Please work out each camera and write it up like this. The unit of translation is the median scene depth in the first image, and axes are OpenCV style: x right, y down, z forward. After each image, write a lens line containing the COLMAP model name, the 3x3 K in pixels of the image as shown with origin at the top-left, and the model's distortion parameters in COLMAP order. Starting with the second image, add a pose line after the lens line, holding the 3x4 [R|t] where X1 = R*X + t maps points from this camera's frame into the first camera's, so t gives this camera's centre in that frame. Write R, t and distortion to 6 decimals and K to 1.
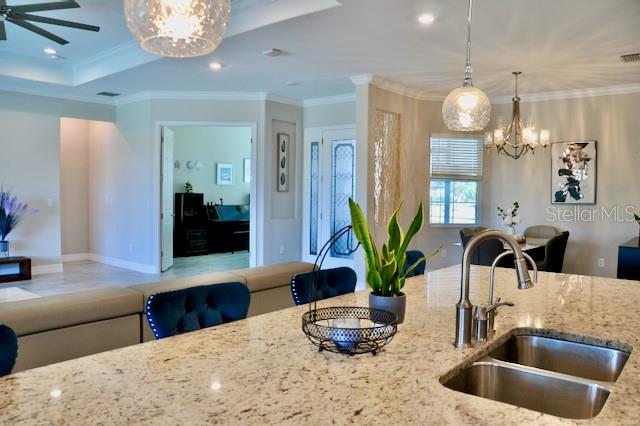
lens RADIAL K [[506.9, 0, 322.8], [0, 506.9, 218.8], [0, 0, 1]] dist [-0.145917, 0.102349]
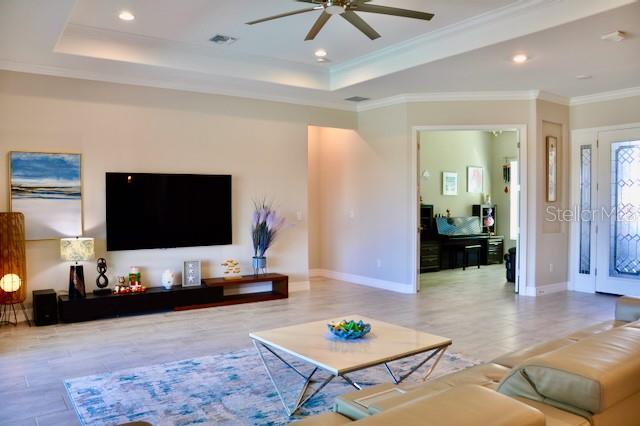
lens RADIAL K [[506.9, 0, 318.5], [0, 506.9, 211.3], [0, 0, 1]] dist [-0.145917, 0.102349]
pose [[0.965261, -0.009432, -0.261118, -0.260227], [0.000183, 0.999372, -0.035425, -0.007315], [0.261288, 0.034146, 0.964657, 0.067087]]
